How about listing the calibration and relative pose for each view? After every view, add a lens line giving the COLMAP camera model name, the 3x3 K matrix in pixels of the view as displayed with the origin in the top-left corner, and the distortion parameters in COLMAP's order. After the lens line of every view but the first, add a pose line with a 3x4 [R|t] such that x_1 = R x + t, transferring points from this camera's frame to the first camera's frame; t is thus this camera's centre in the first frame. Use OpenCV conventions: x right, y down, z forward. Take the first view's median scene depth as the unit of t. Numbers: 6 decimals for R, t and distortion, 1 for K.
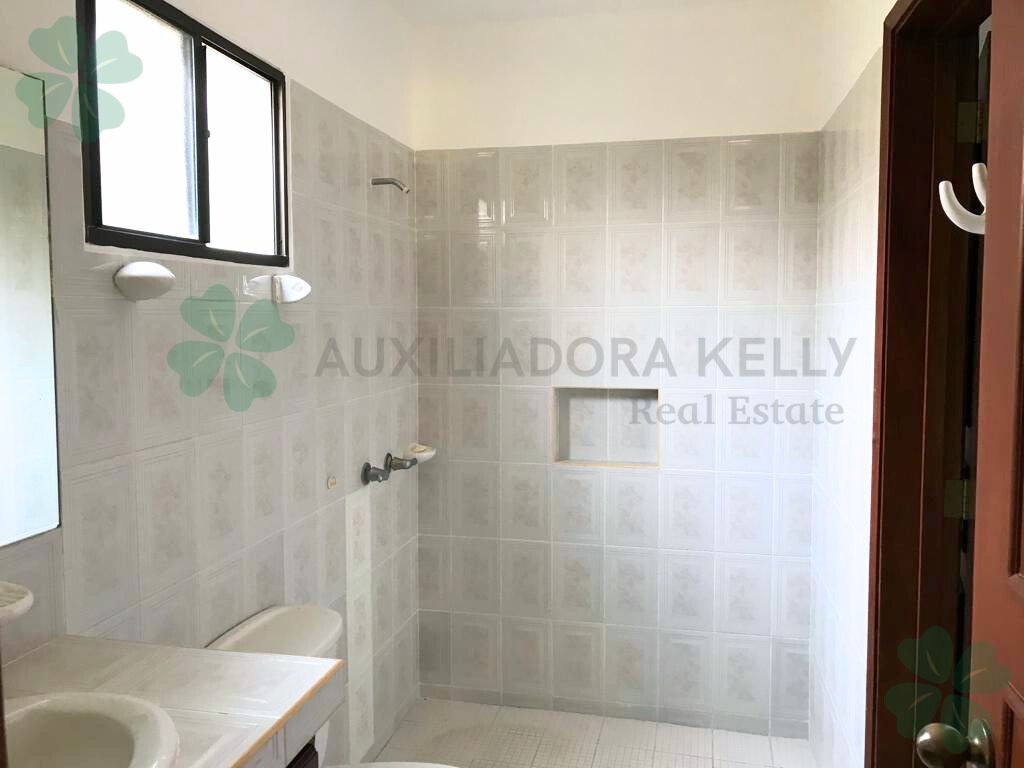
lens RADIAL K [[841.0, 0, 510.5], [0, 841.0, 366.6], [0, 0, 1]] dist [0.004566, 0.002087]
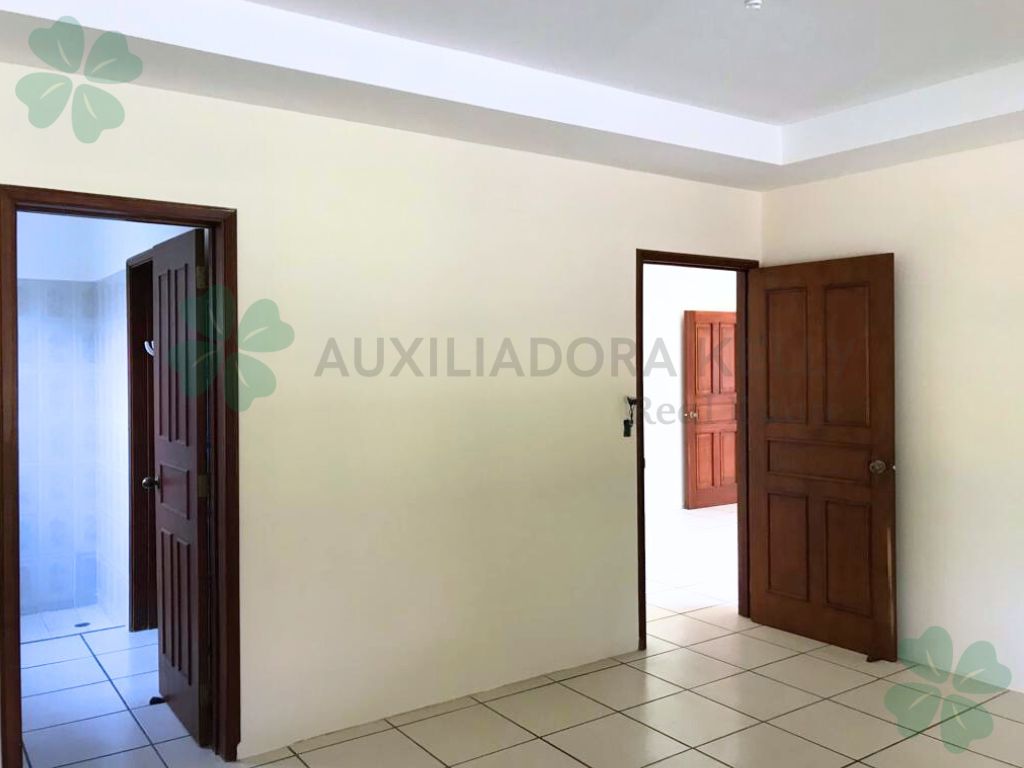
lens RADIAL K [[877.3, 0, 510.0], [0, 877.3, 370.7], [0, 0, 1]] dist [0.036900, -0.003198]
pose [[0.682714, -0.004031, 0.730674, -0.459292], [0.053163, 0.997608, -0.044170, 0.063109], [-0.728749, 0.069000, 0.681296, -1.047556]]
